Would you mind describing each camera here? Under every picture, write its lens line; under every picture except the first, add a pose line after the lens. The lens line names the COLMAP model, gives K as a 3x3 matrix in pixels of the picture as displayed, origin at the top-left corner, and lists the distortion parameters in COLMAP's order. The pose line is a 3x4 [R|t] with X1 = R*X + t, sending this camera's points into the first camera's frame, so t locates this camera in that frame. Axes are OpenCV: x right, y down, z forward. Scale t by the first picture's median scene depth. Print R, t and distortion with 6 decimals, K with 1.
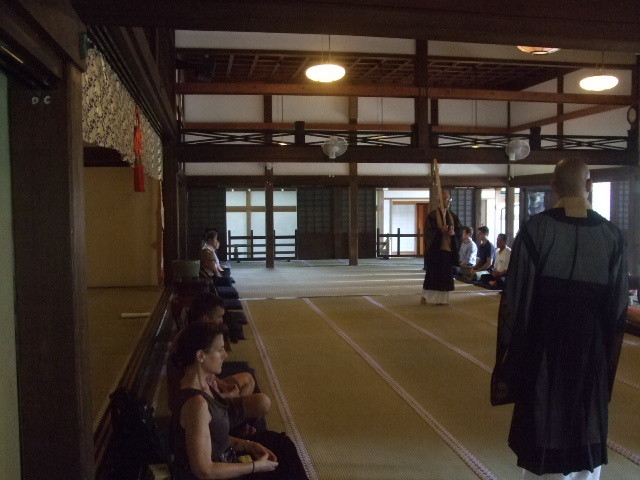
lens RADIAL K [[653.8, 0, 320.0], [0, 653.8, 240.0], [0, 0, 1]] dist [-0.142228, 0.024430]
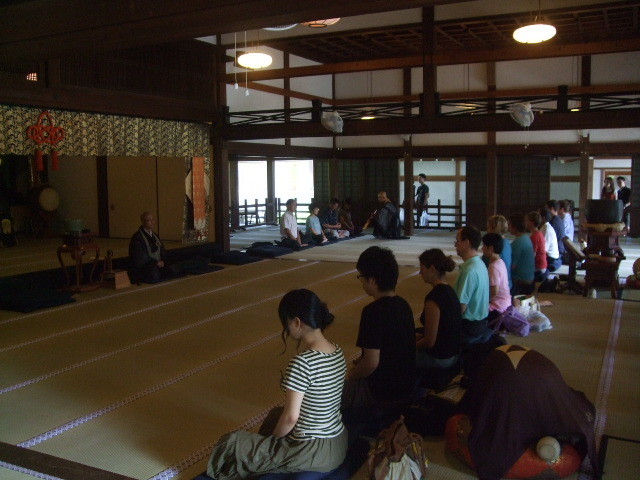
lens RADIAL K [[665.7, 0, 320.0], [0, 665.7, 240.0], [0, 0, 1]] dist [-0.117836, 0.039068]
pose [[0.811944, 0.056763, -0.580969, 0.408783], [-0.029314, 0.997970, 0.056537, -0.005947], [0.582999, -0.028874, 0.811960, 0.058813]]
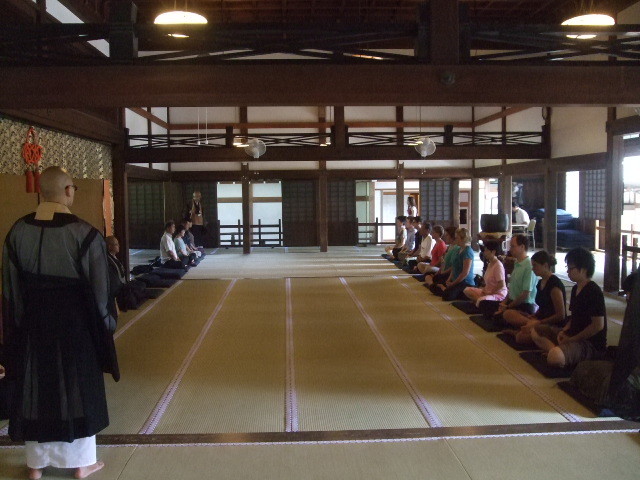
lens RADIAL K [[665.7, 0, 320.0], [0, 665.7, 240.0], [0, 0, 1]] dist [-0.117836, 0.039068]
pose [[0.993242, 0.003247, -0.116014, 0.172555], [-0.001292, 0.999856, 0.016923, 0.000363], [0.116052, -0.016659, 0.993103, -0.100931]]
